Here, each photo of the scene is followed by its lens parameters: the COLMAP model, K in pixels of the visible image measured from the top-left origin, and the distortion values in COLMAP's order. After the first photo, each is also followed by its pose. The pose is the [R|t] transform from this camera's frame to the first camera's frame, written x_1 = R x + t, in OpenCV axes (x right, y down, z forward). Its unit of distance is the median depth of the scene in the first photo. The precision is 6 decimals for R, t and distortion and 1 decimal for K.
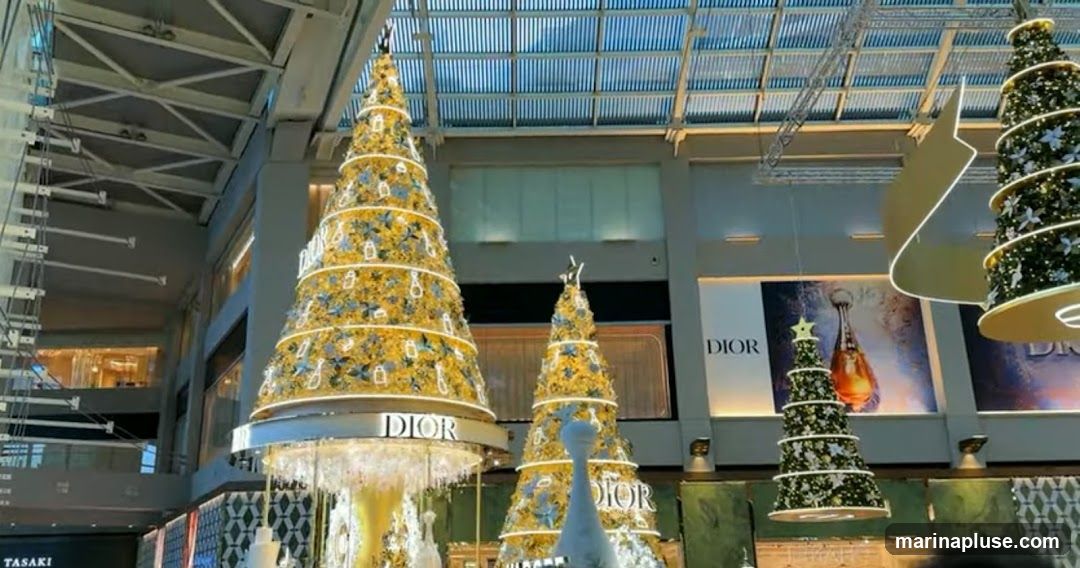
lens RADIAL K [[870.2, 0, 522.1], [0, 870.2, 334.1], [0, 0, 1]] dist [0.076251, -0.001182]
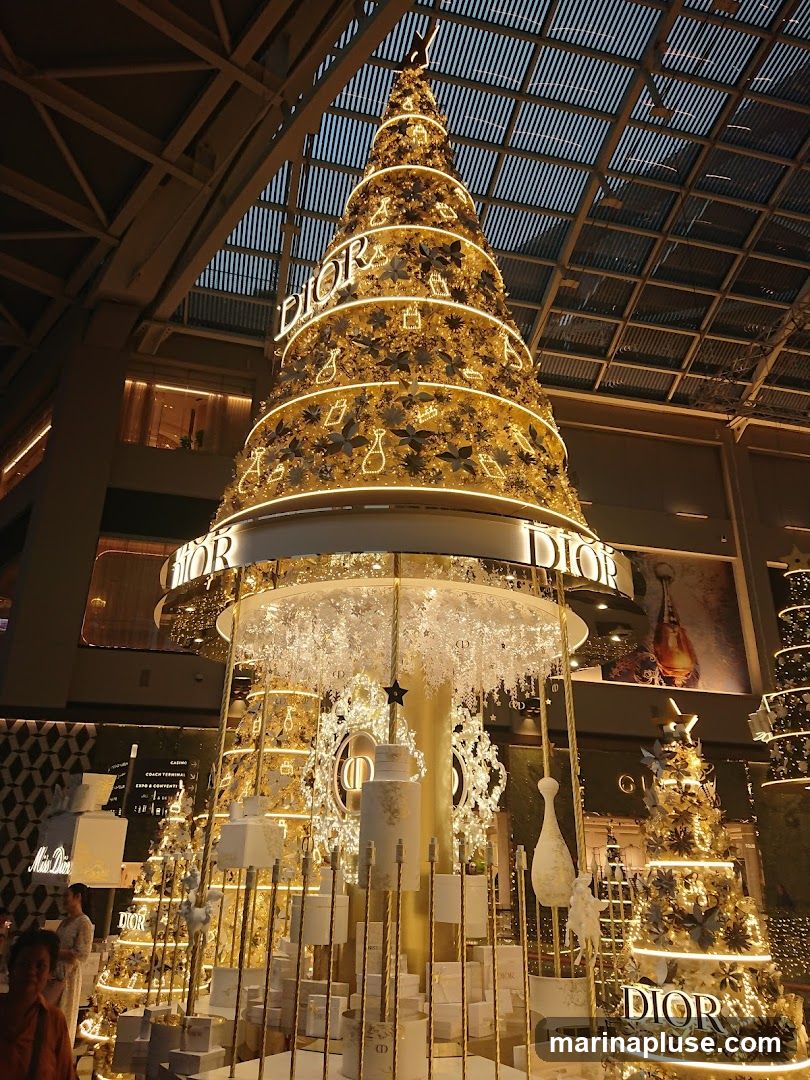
lens RADIAL K [[787.7, 0, 405.0], [0, 787.7, 540.0], [0, 0, 1]] dist [0.095498, -0.109337]
pose [[0.975557, 0.117544, 0.185667, -0.196625], [-0.099185, 0.989484, -0.105279, 0.097365], [-0.196089, 0.084290, 0.976957, 0.344018]]
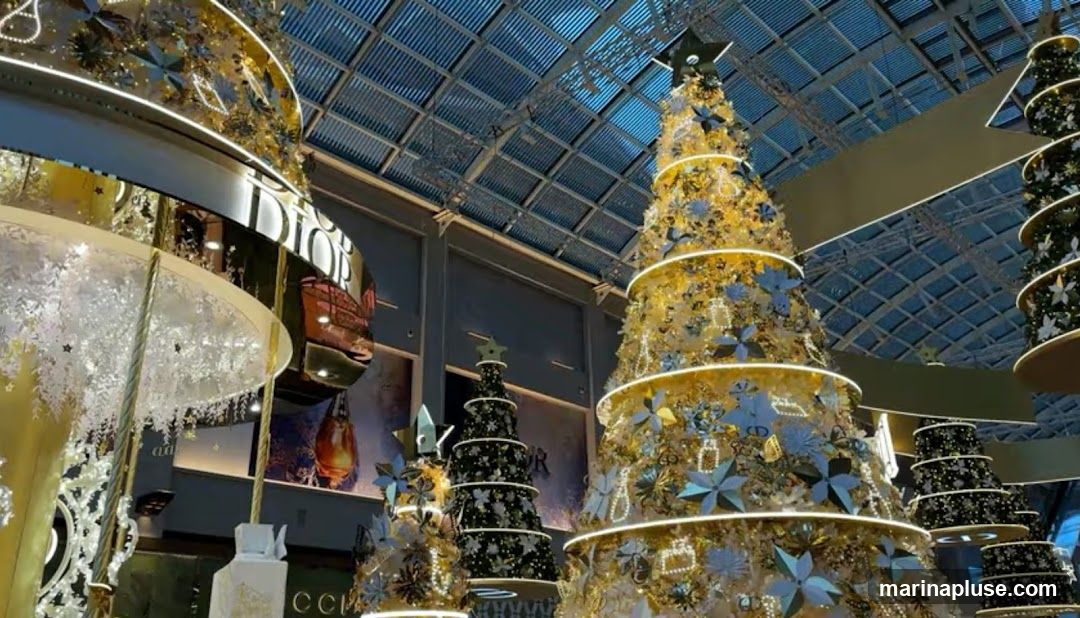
lens RADIAL K [[884.7, 0, 524.7], [0, 884.7, 317.2], [0, 0, 1]] dist [0.164384, -0.198149]
pose [[0.719848, 0.282531, 0.634031, -0.188181], [-0.200415, 0.959111, -0.199849, 0.126117], [-0.664570, 0.016792, 0.747038, 0.393761]]
